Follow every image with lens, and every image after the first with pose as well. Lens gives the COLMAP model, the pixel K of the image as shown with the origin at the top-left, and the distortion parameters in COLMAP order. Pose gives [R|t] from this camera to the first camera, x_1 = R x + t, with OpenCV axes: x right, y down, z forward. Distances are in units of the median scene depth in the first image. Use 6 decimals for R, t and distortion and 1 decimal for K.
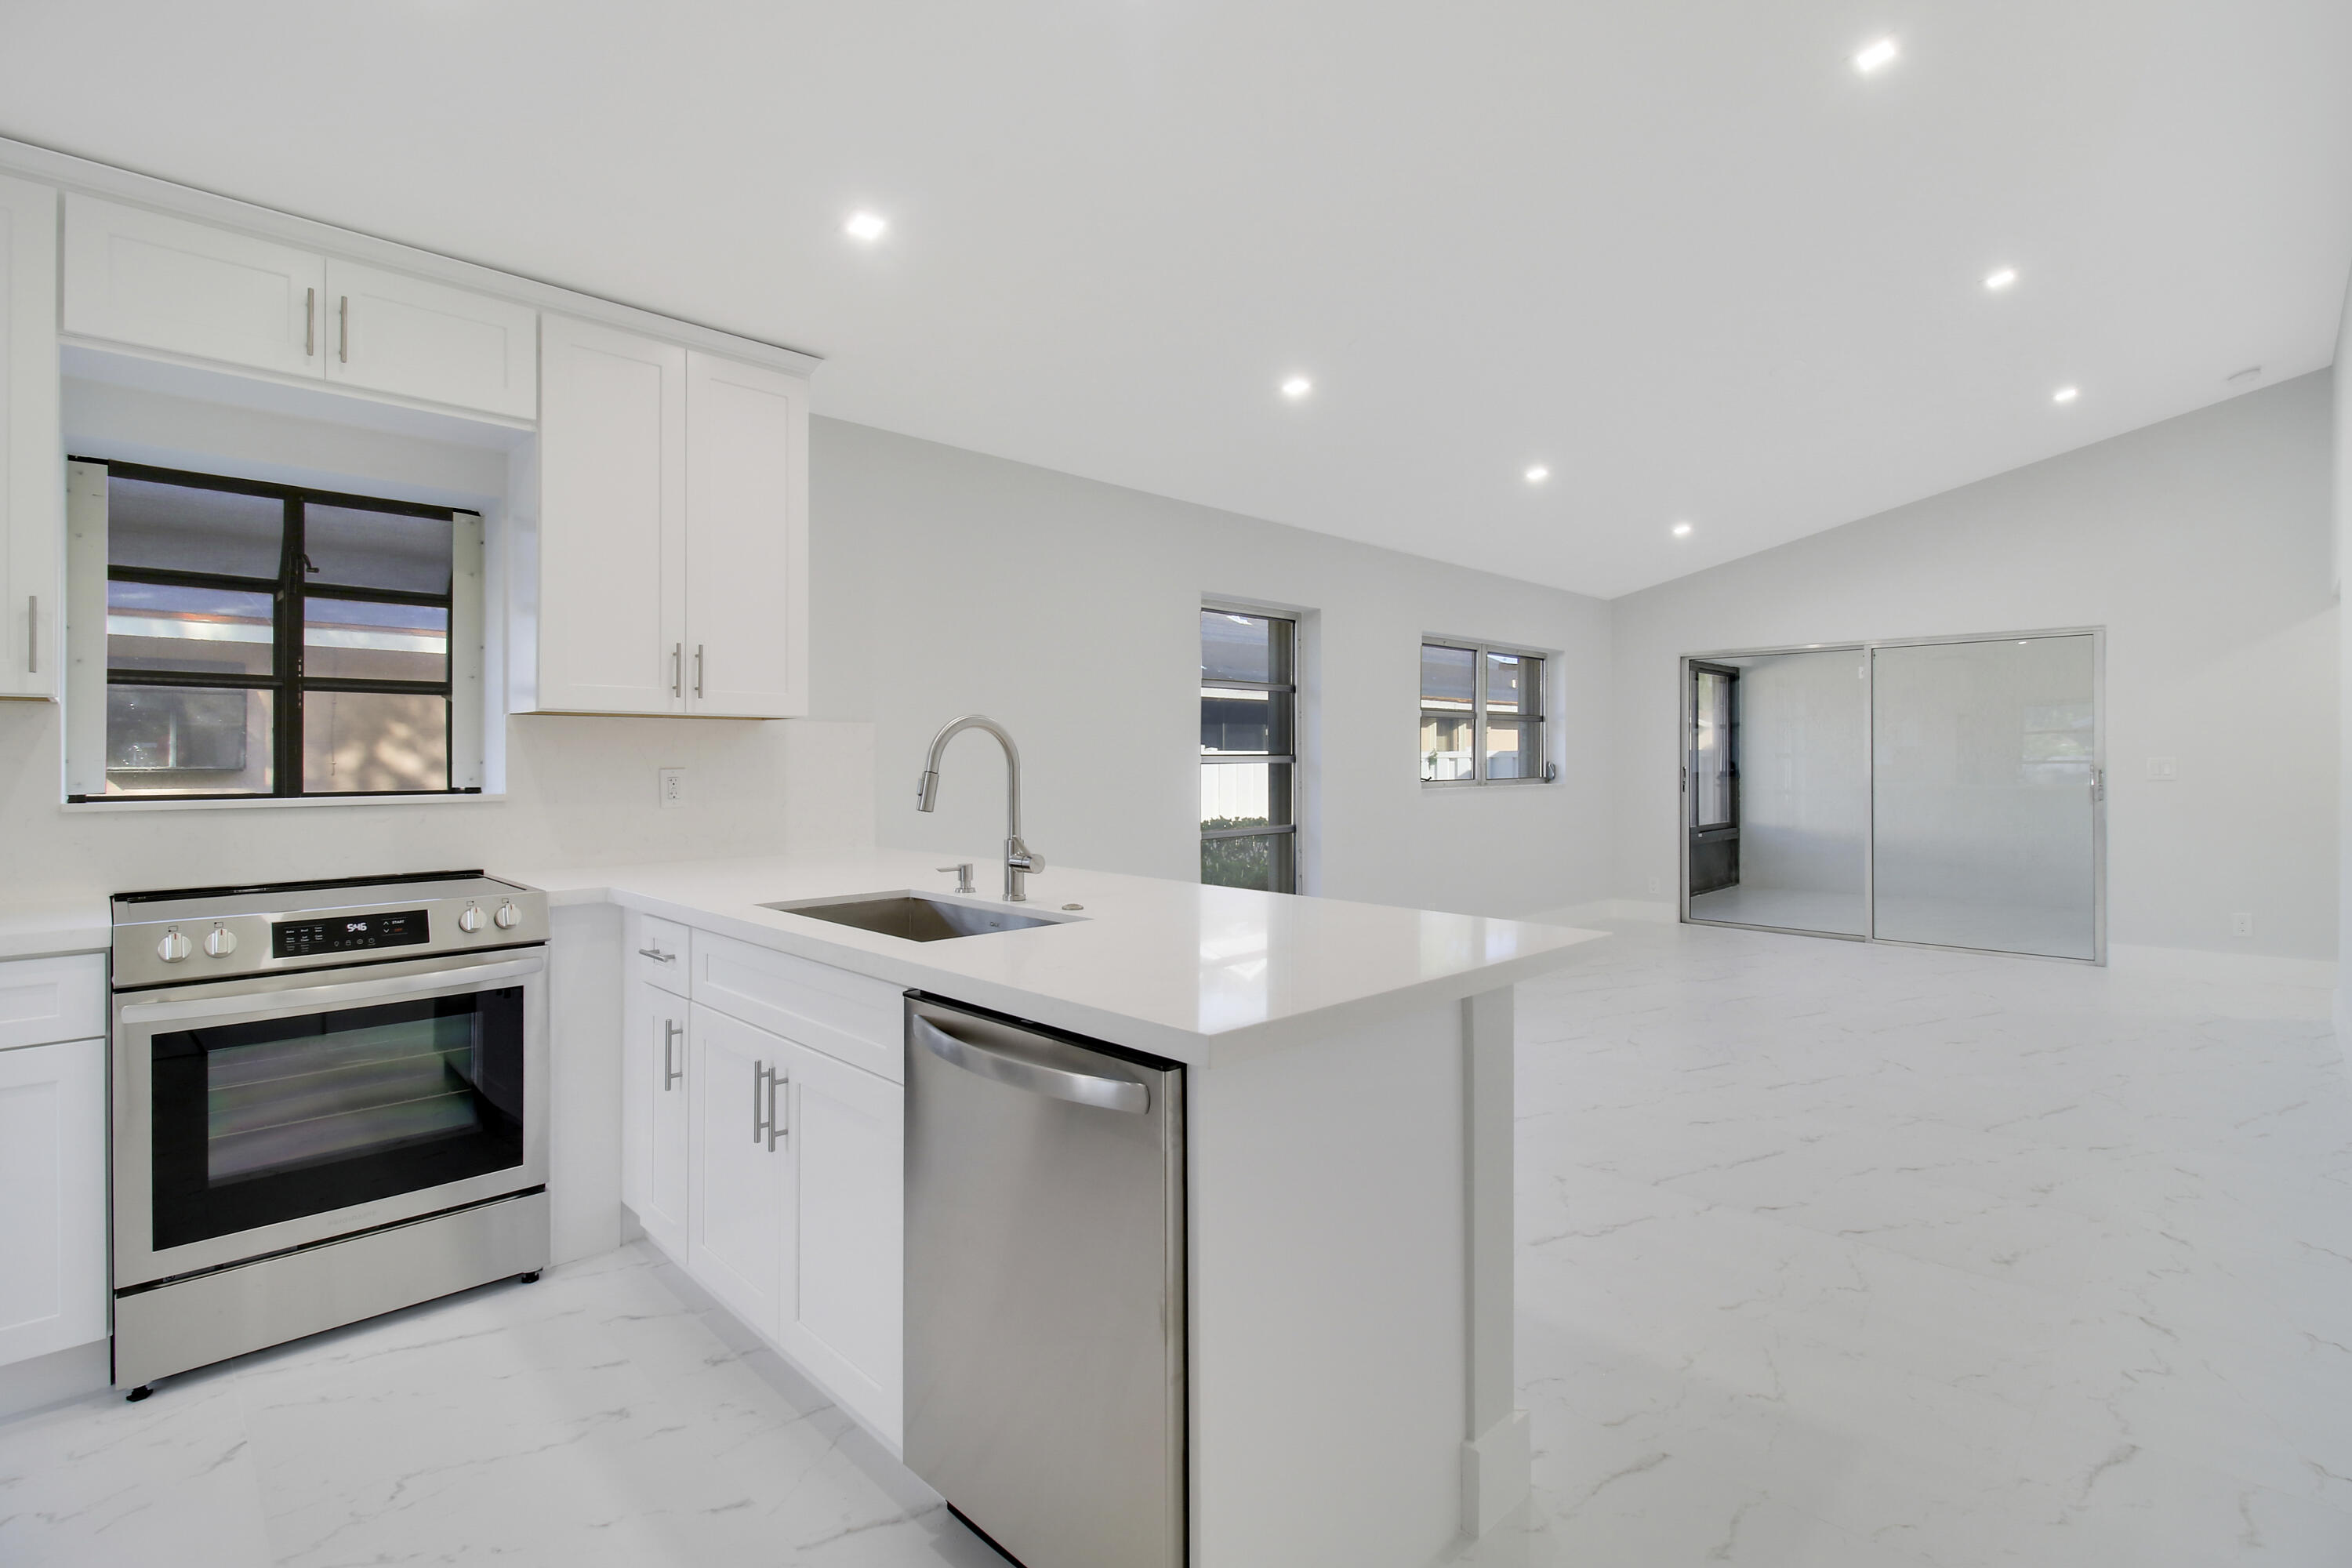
lens RADIAL K [[1106.8, 0, 1177.6], [0, 1106.8, 756.7], [0, 0, 1]] dist [0.002336, -0.011135]
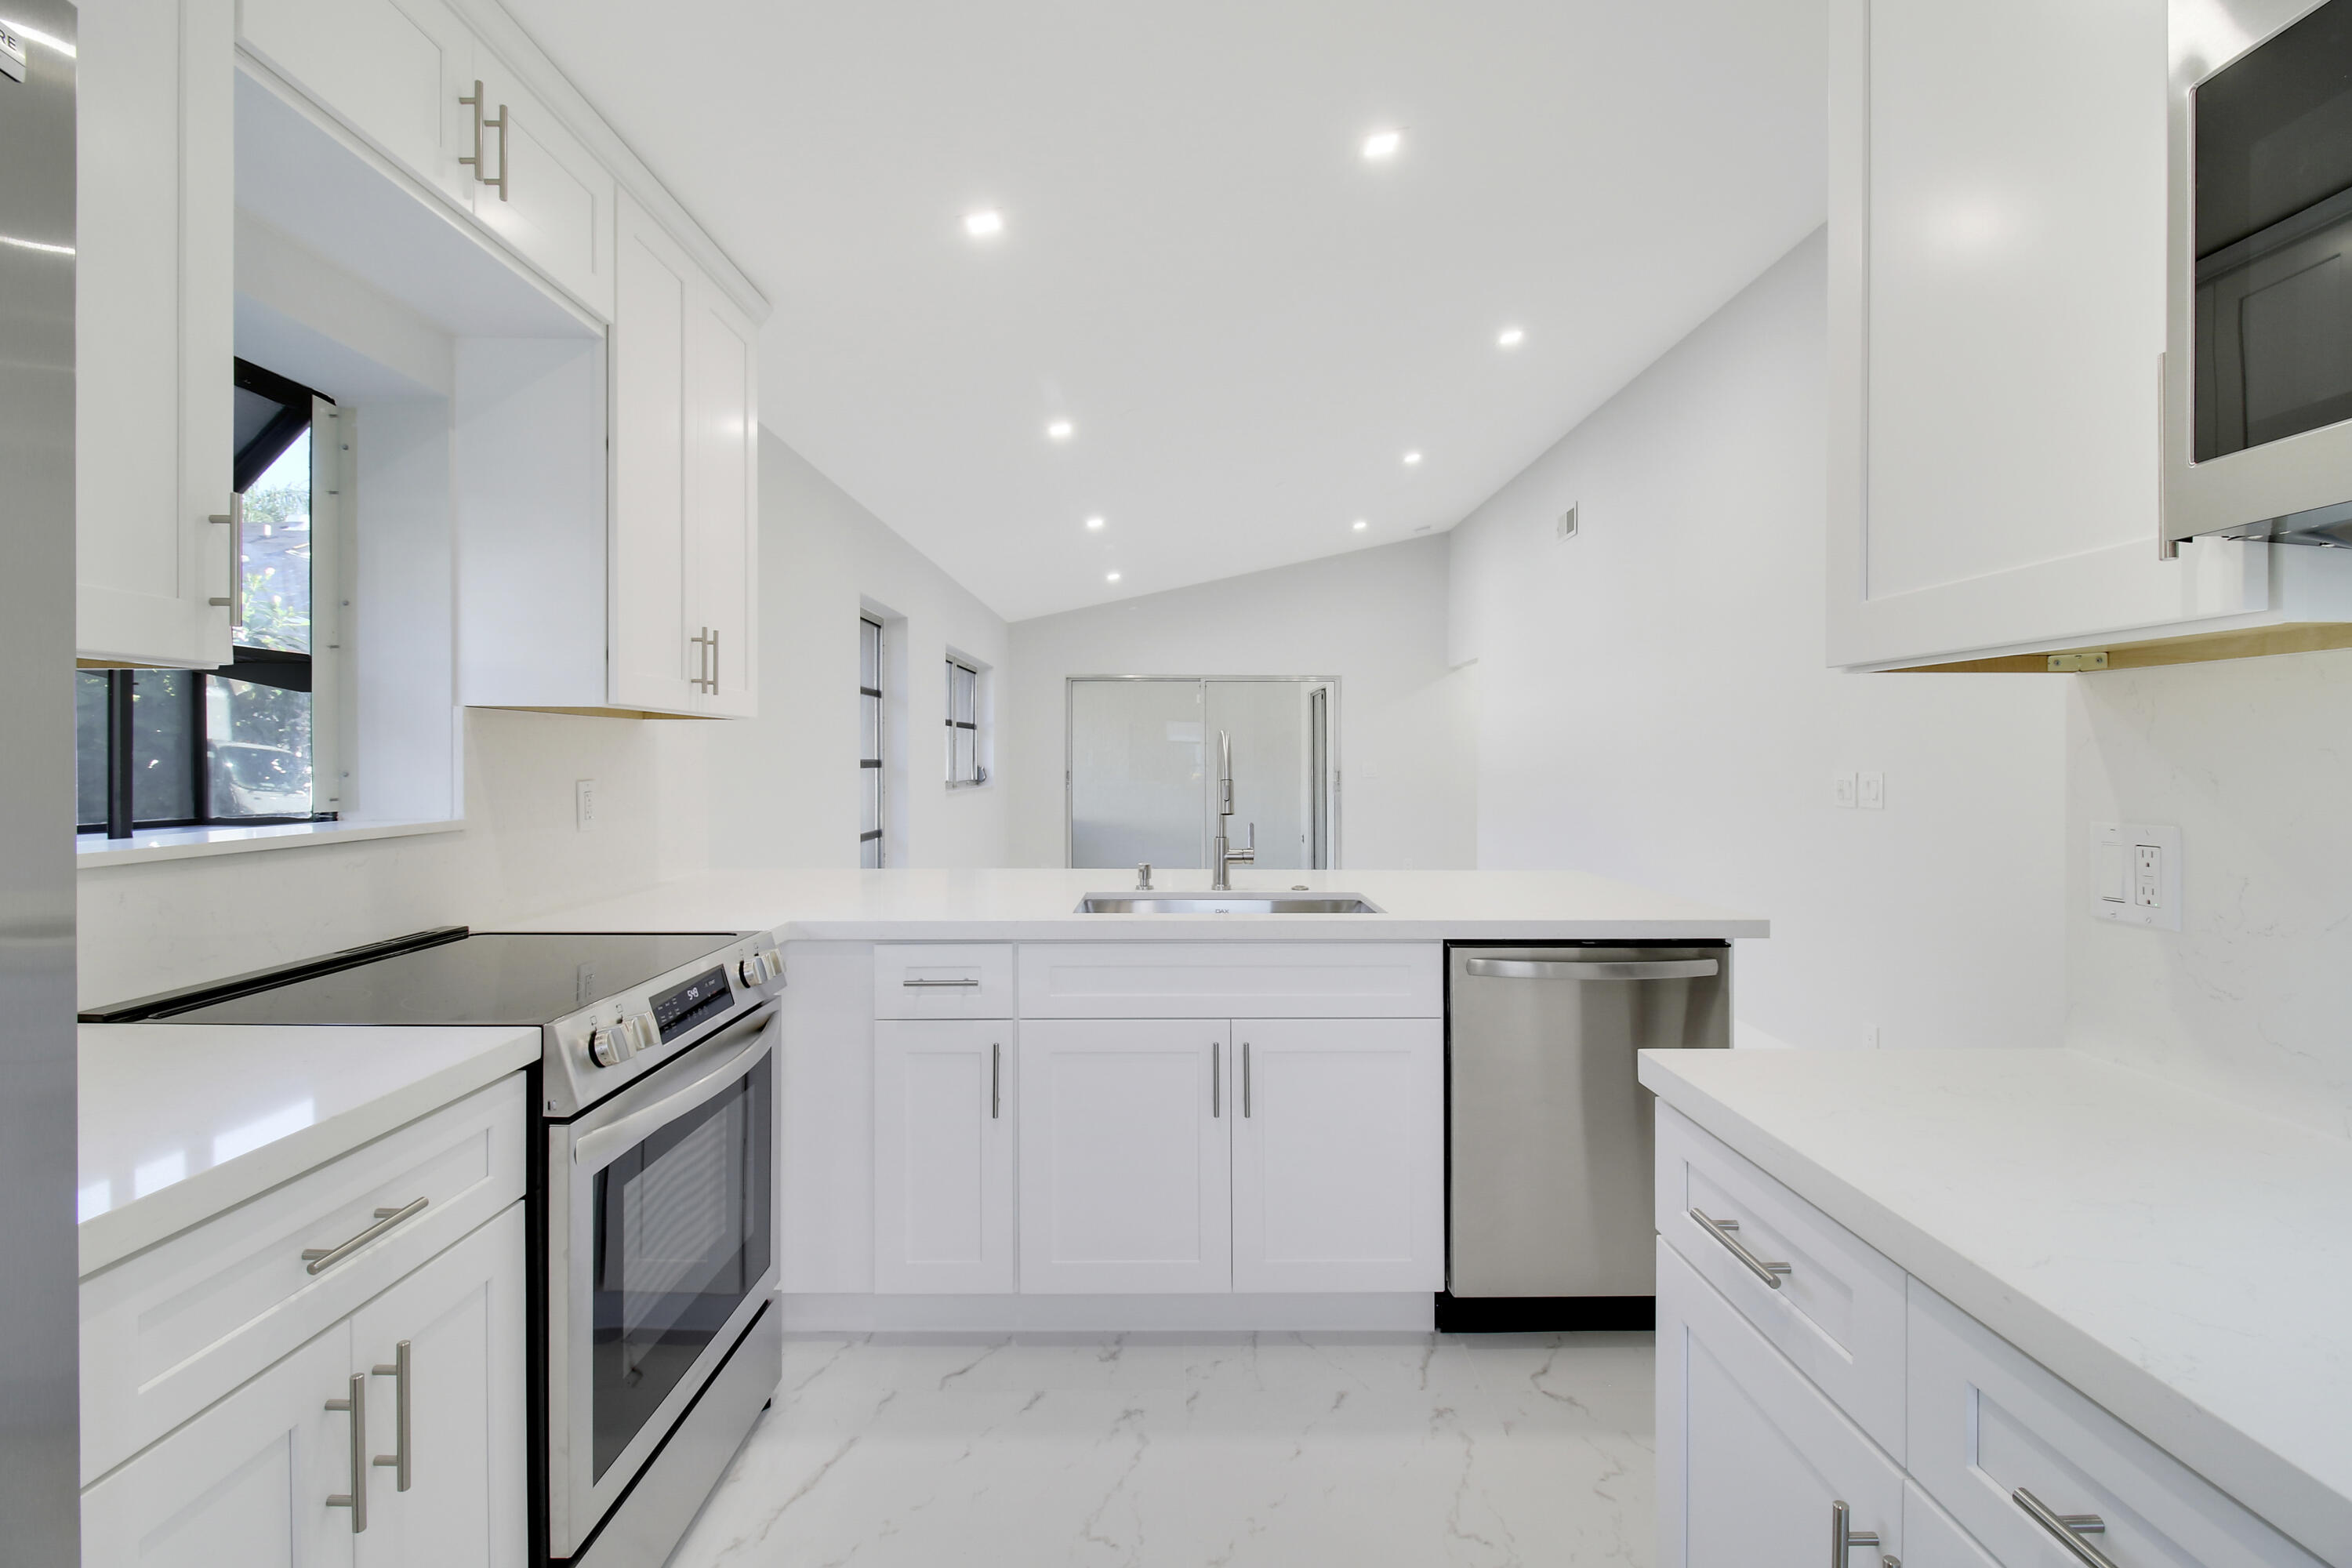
lens RADIAL K [[1116.0, 0, 1176.0], [0, 1116.0, 784.0], [0, 0, 1]] dist [-0.000693, -0.012137]
pose [[0.695013, -0.013989, 0.718861, -0.977128], [-0.003924, 0.999722, 0.023248, -0.008918], [-0.718987, -0.018979, 0.694765, 0.214960]]
